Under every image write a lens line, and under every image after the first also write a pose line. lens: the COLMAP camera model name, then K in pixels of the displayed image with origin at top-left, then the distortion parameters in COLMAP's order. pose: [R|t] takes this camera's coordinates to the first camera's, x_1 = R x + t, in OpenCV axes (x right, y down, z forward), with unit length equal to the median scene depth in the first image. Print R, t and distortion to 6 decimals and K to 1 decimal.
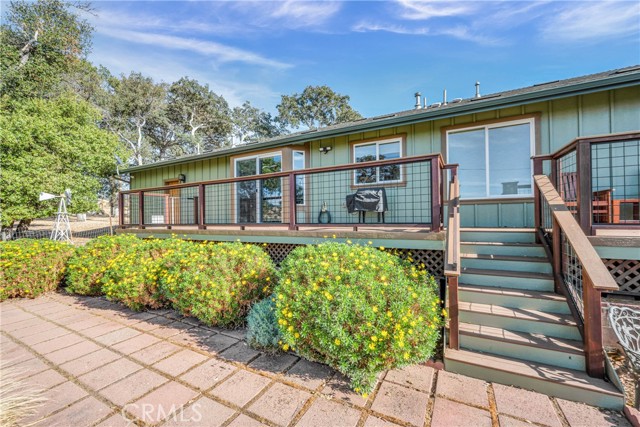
lens RADIAL K [[259.8, 0, 321.2], [0, 259.8, 215.7], [0, 0, 1]] dist [0.000397, -0.001088]
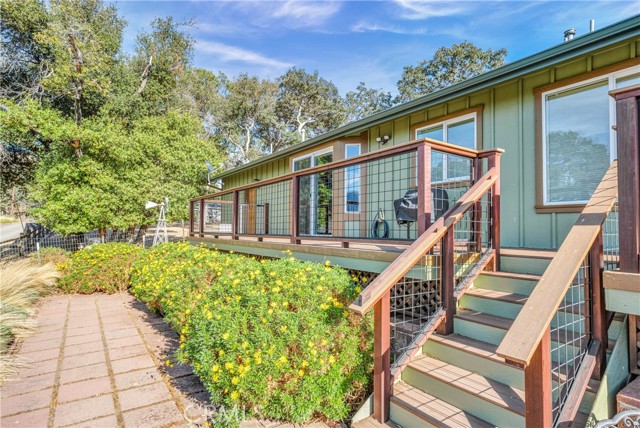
lens RADIAL K [[347.2, 0, 318.0], [0, 347.2, 213.5], [0, 0, 1]] dist [0.003214, -0.000050]
pose [[0.891394, 0.002301, -0.453224, 0.218321], [-0.020193, 0.999196, -0.034642, -0.001379], [0.452779, 0.040032, 0.890723, 0.021213]]
